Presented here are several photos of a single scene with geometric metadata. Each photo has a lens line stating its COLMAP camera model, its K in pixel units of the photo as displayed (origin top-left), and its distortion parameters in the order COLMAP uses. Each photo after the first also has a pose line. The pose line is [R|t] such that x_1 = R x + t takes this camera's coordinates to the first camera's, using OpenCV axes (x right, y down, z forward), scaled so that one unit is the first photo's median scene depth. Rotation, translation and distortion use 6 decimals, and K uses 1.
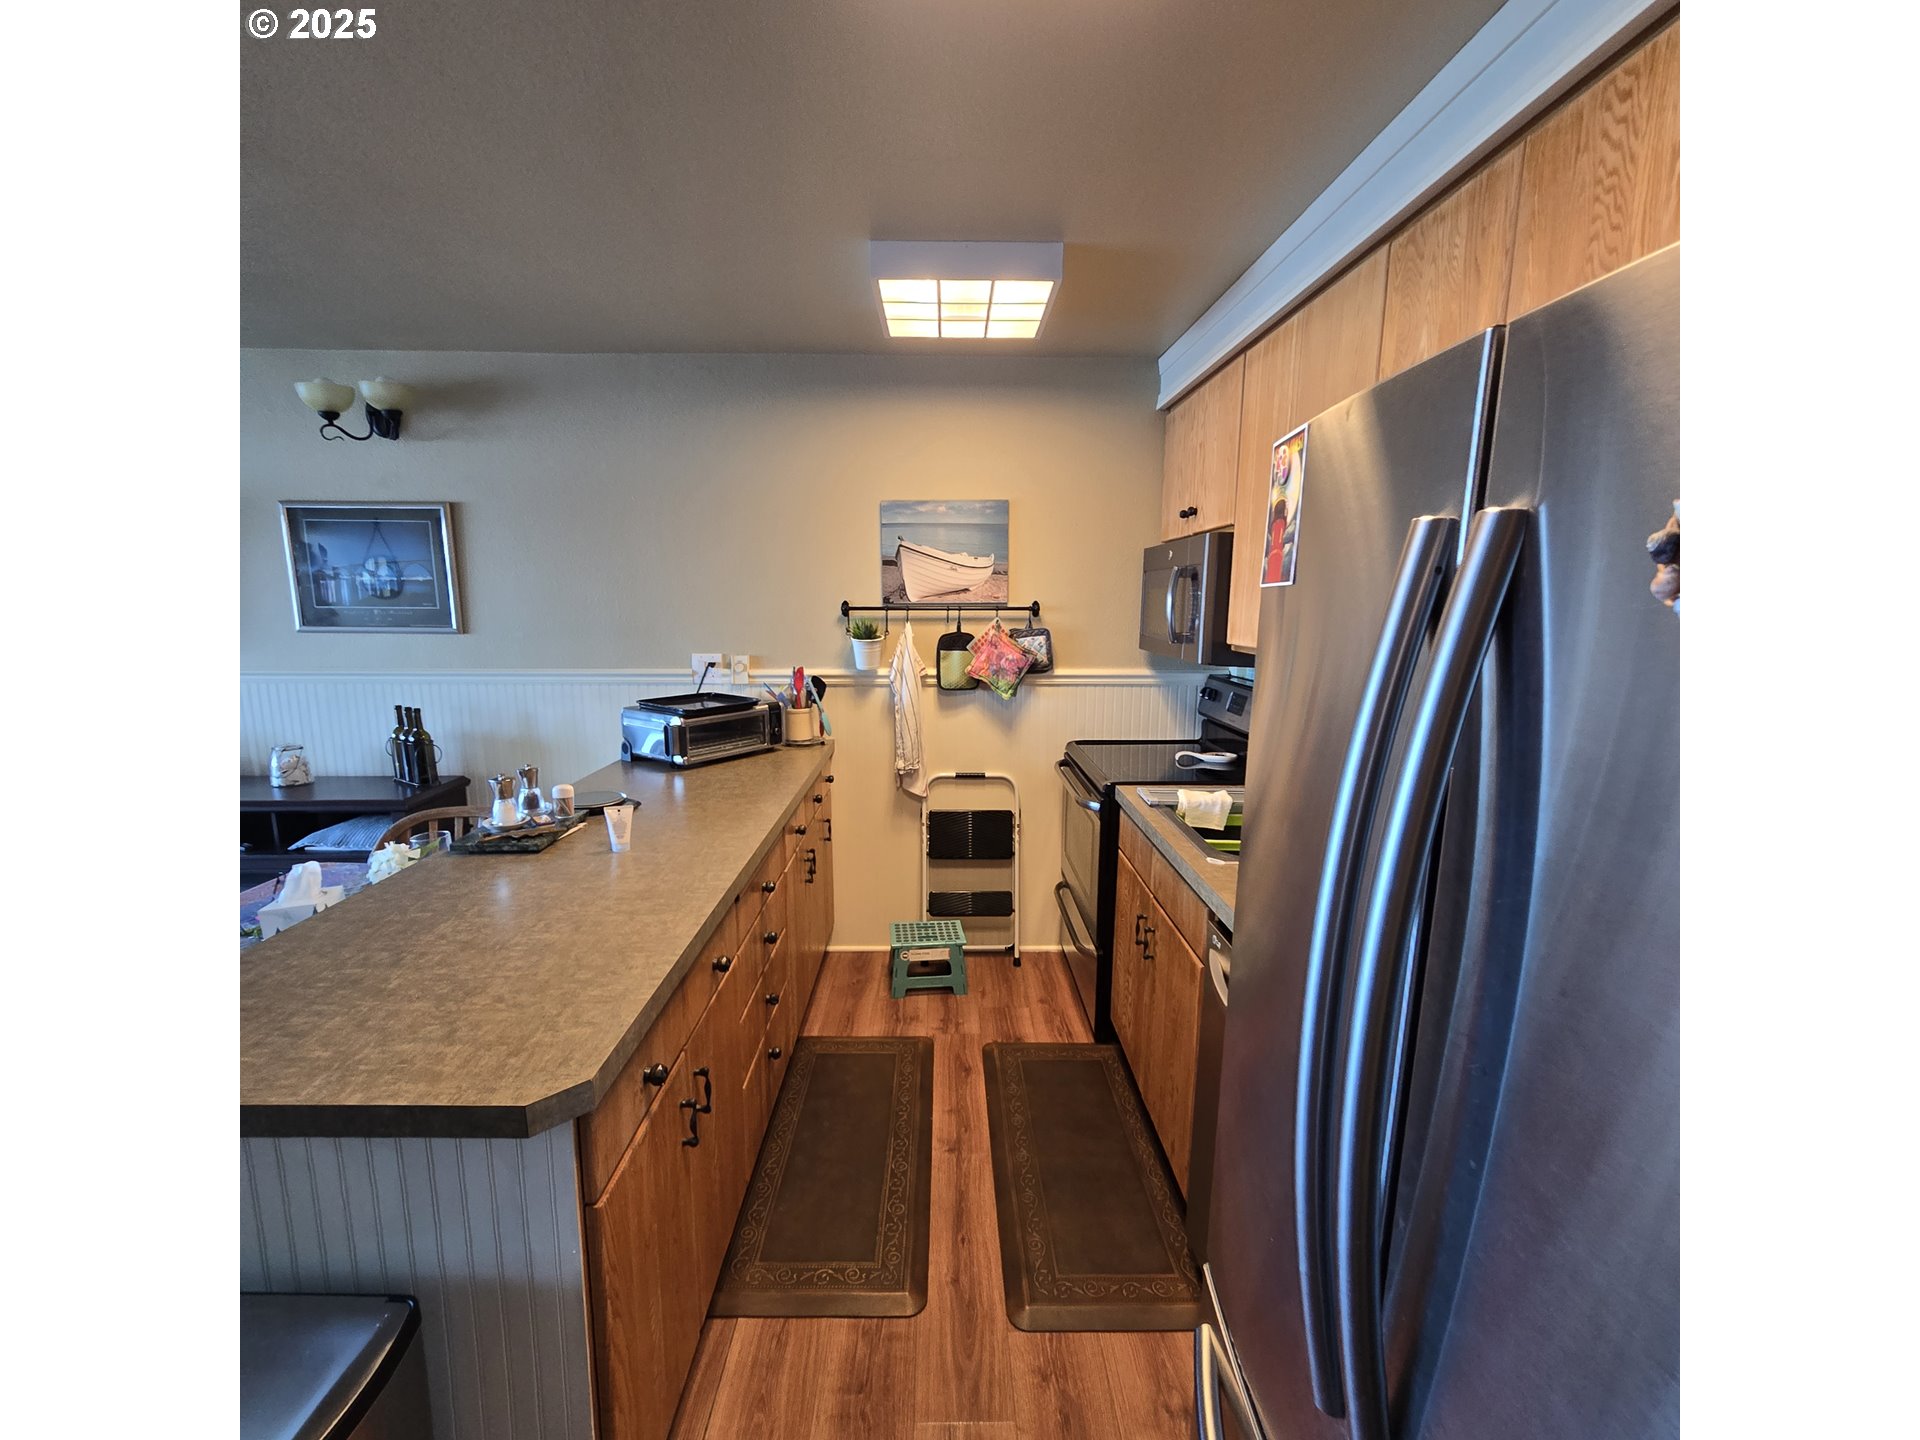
lens RADIAL K [[790.8, 0, 950.9], [0, 790.8, 721.6], [0, 0, 1]] dist [0.001798, 0.000230]
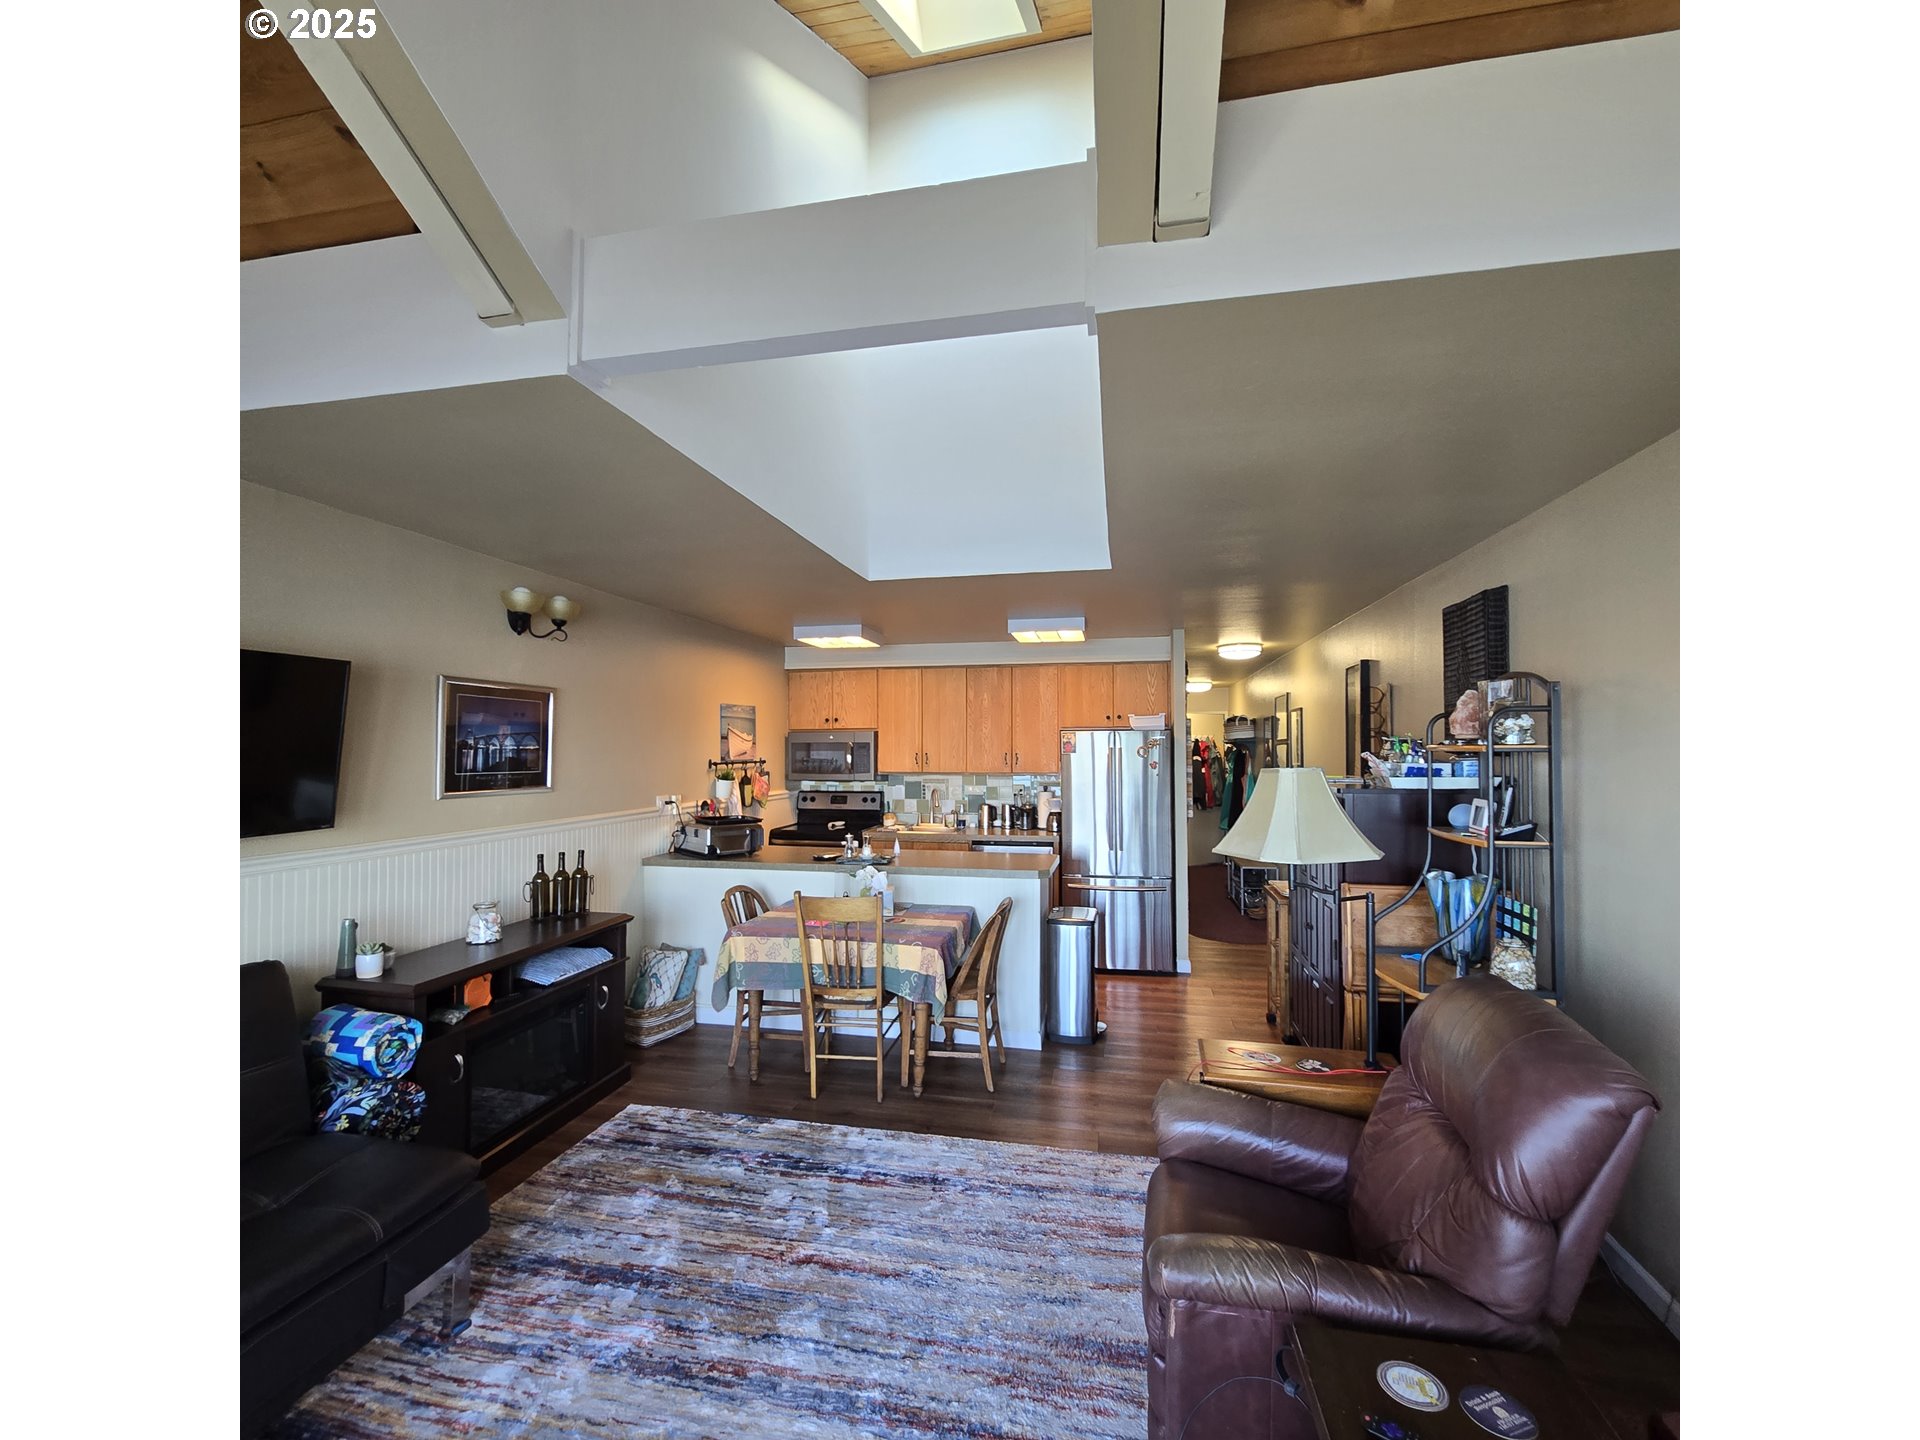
lens RADIAL K [[790.8, 0, 950.9], [0, 790.8, 721.6], [0, 0, 1]] dist [0.001798, 0.000230]
pose [[0.224184, 0.028762, 0.974122, -1.698308], [0.166917, 0.983661, -0.067458, -0.031824], [-0.960146, 0.177721, 0.215720, 0.119742]]
